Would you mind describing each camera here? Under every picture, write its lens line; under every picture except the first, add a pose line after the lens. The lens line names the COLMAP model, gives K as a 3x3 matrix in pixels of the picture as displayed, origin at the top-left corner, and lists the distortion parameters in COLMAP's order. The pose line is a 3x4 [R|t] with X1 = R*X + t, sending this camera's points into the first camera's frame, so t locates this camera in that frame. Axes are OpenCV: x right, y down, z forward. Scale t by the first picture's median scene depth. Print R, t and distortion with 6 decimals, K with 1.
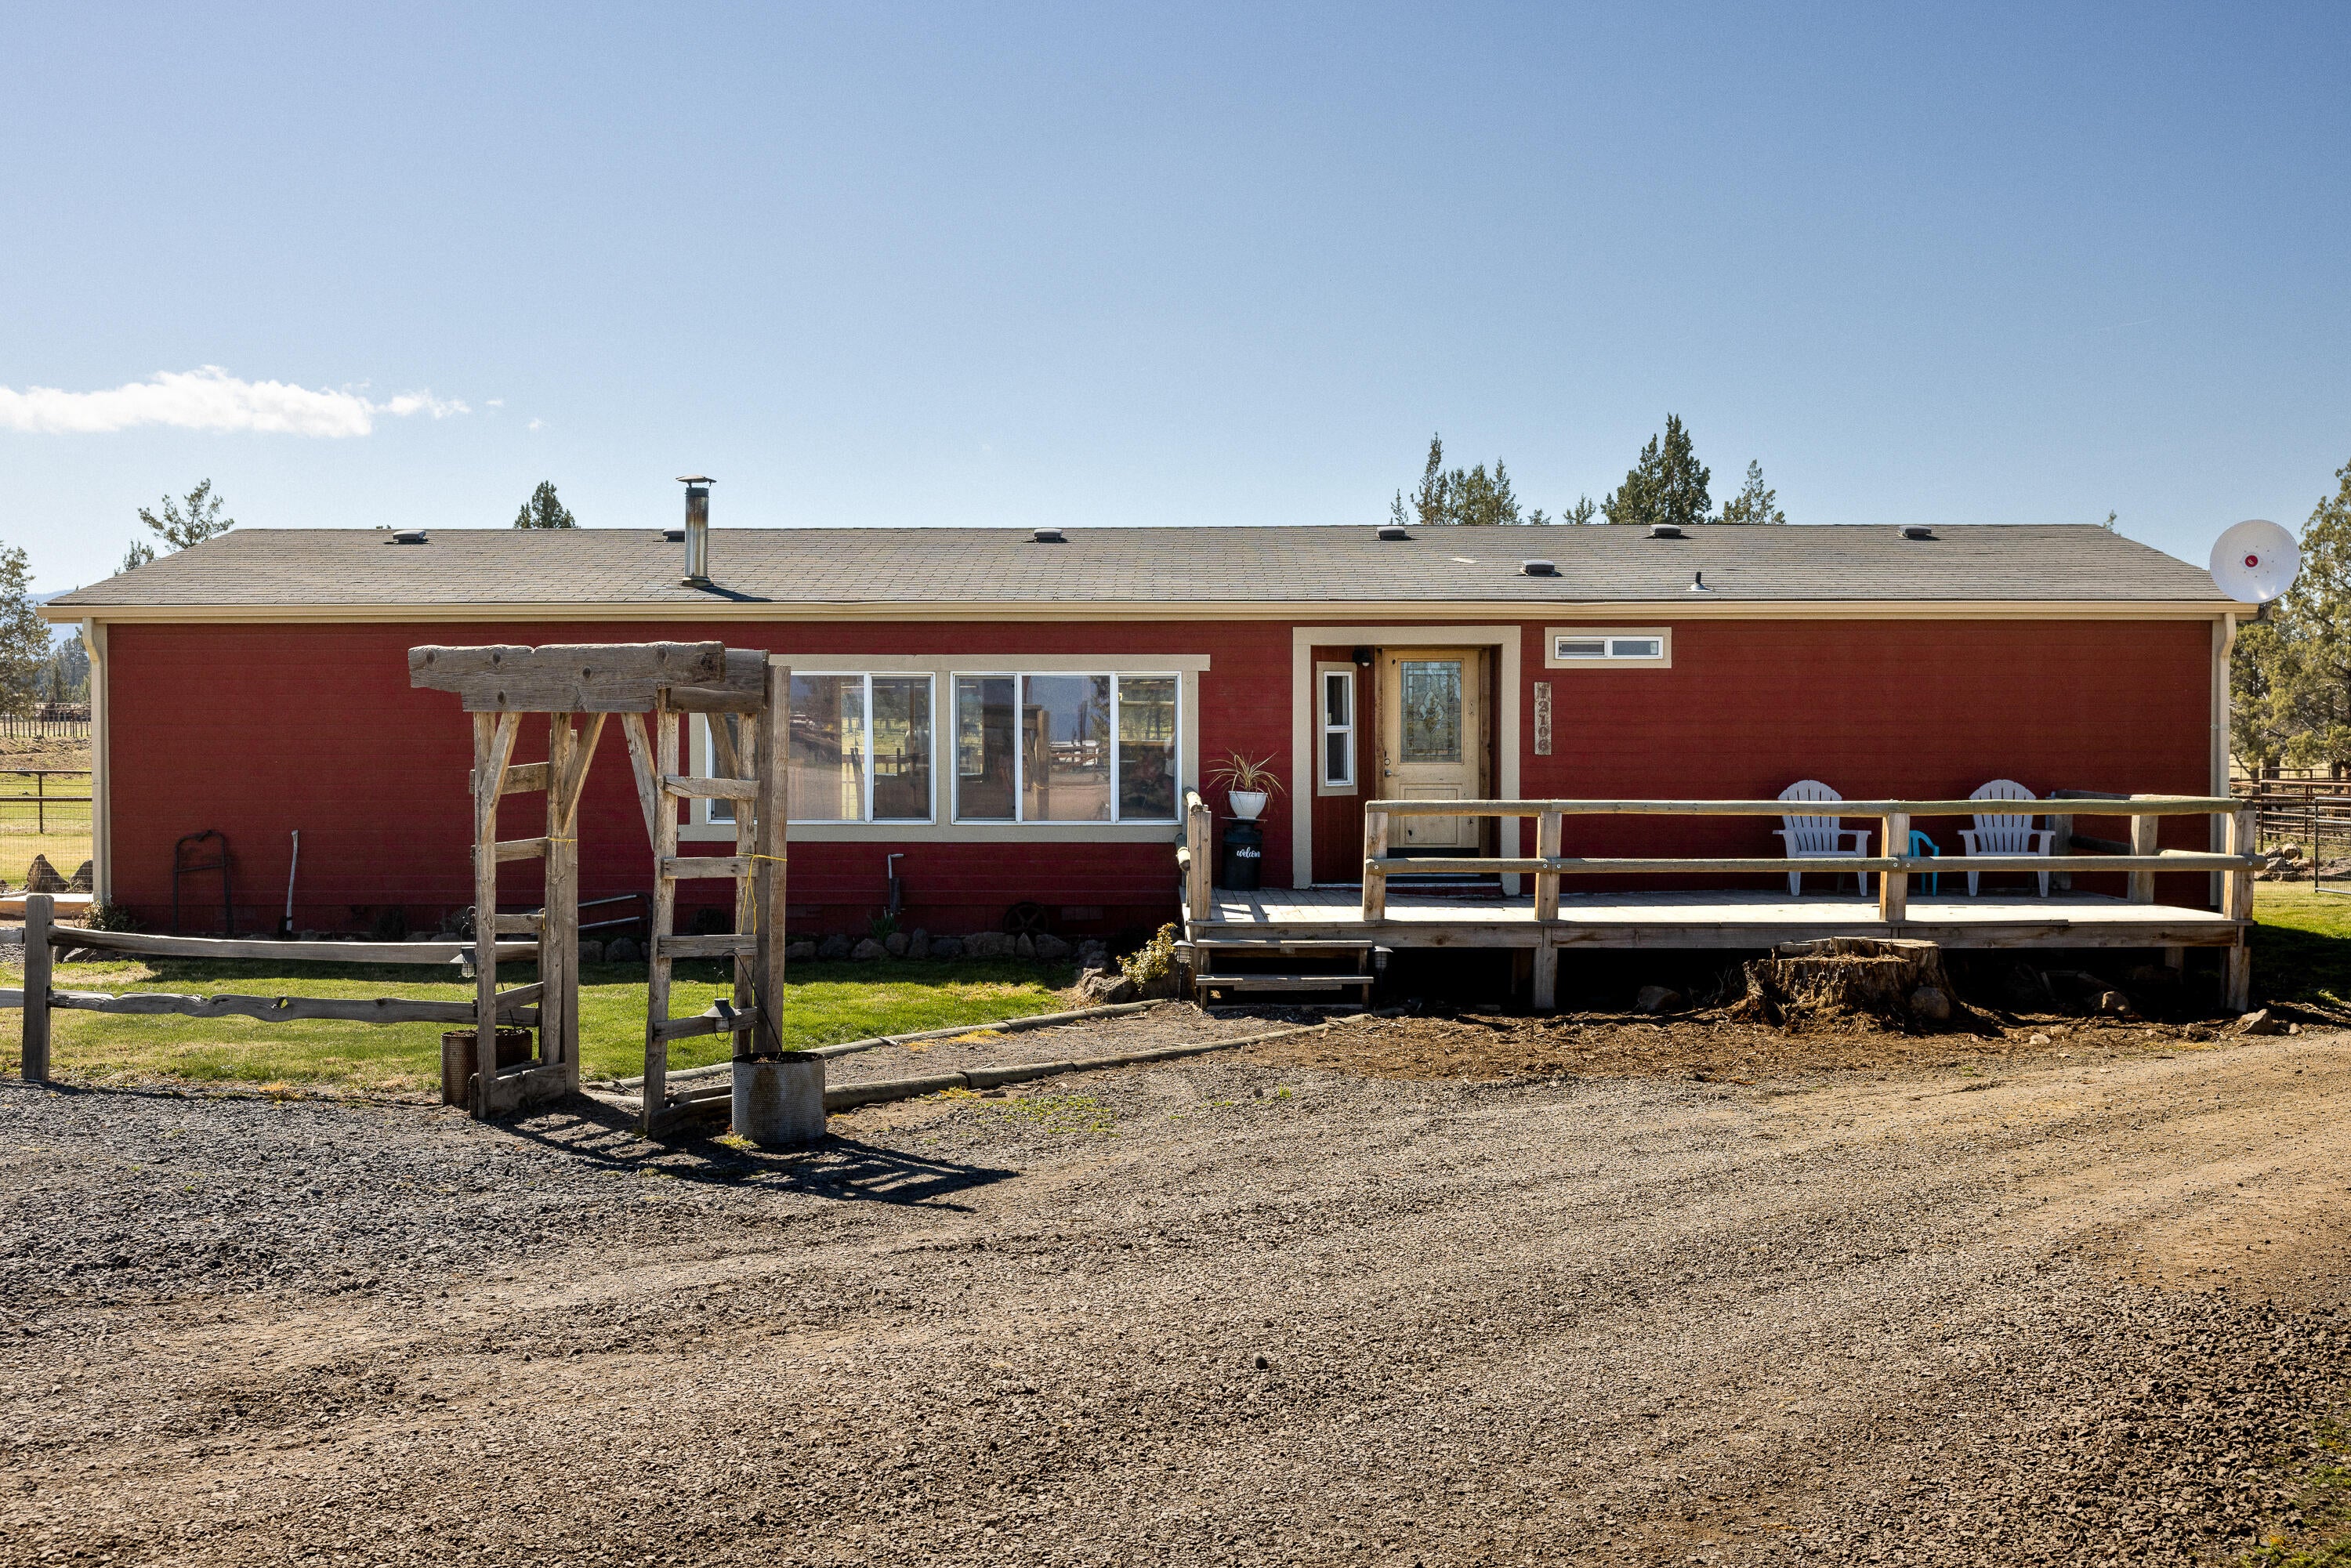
lens RADIAL K [[2352.9, 0, 1175.5], [0, 2352.9, 784.0], [0, 0, 1]] dist [0.002315, 0.004271]
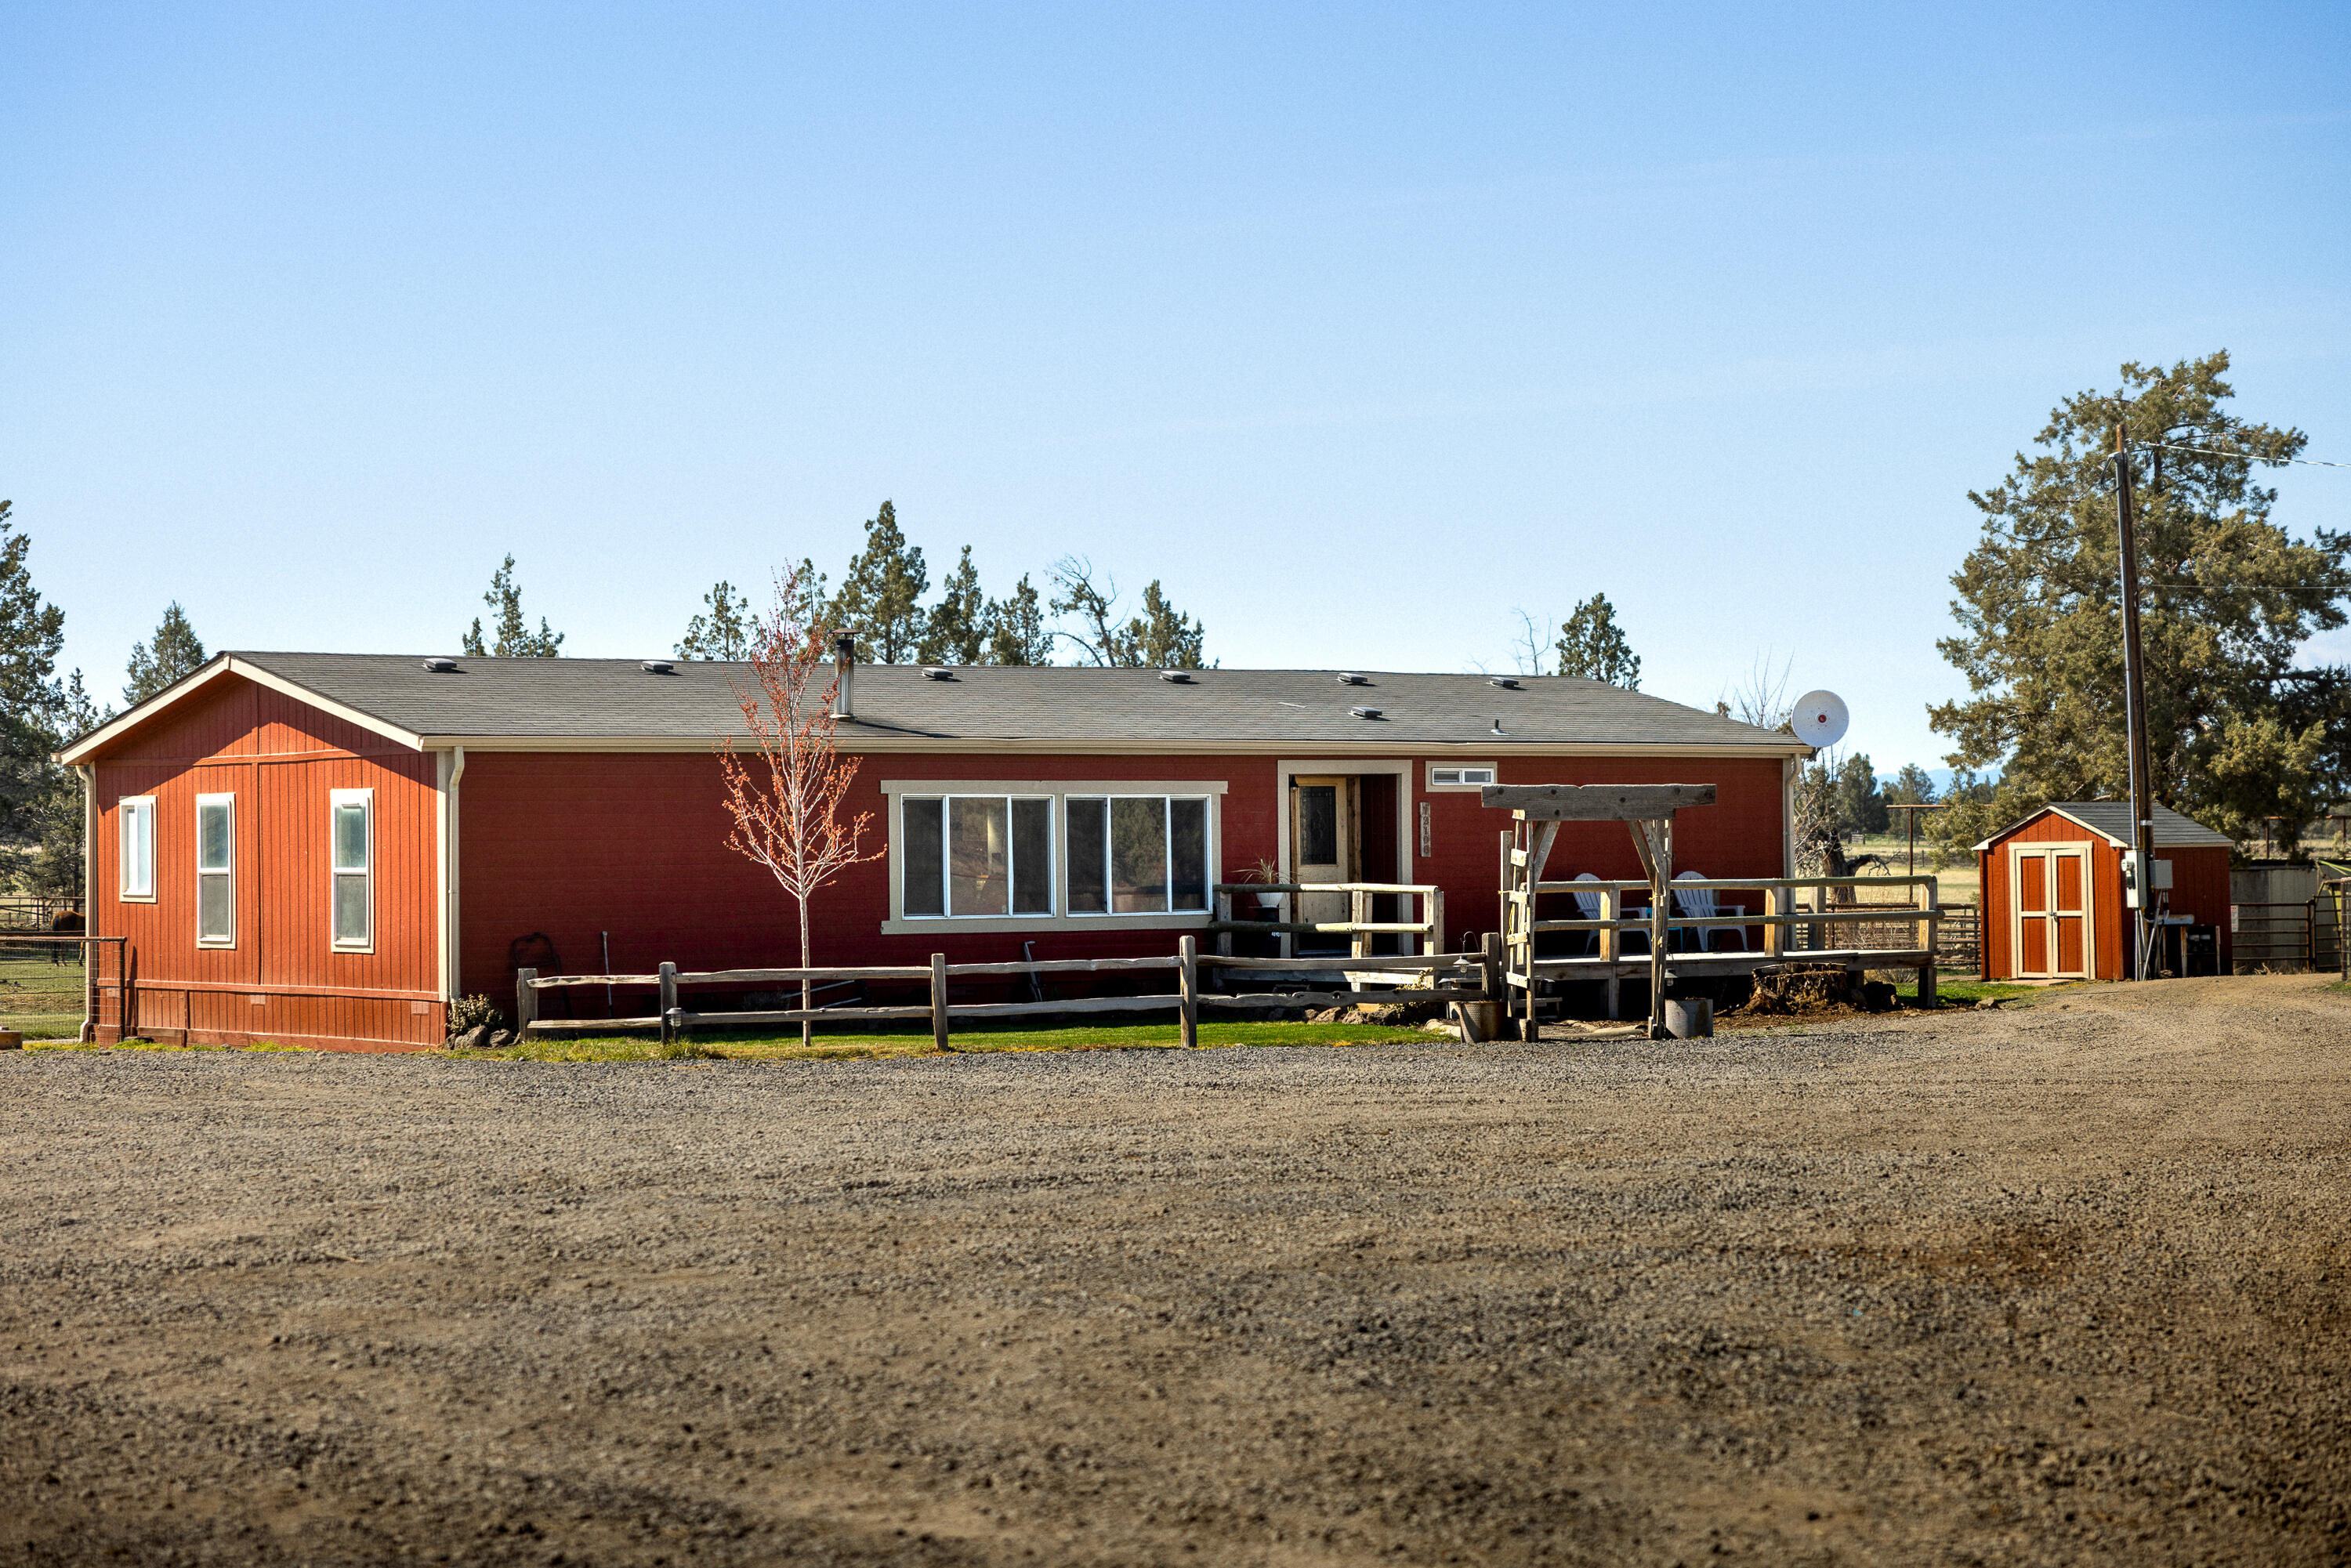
lens RADIAL K [[4636.9, 0, 1175.5], [0, 4636.9, 784.0], [0, 0, 1]] dist [0.004366, 0.220678]
pose [[0.794144, 0.002546, 0.607724, -1.527503], [0.027266, 0.998835, -0.039815, 0.045543], [-0.607117, 0.048189, 0.793150, -0.967655]]
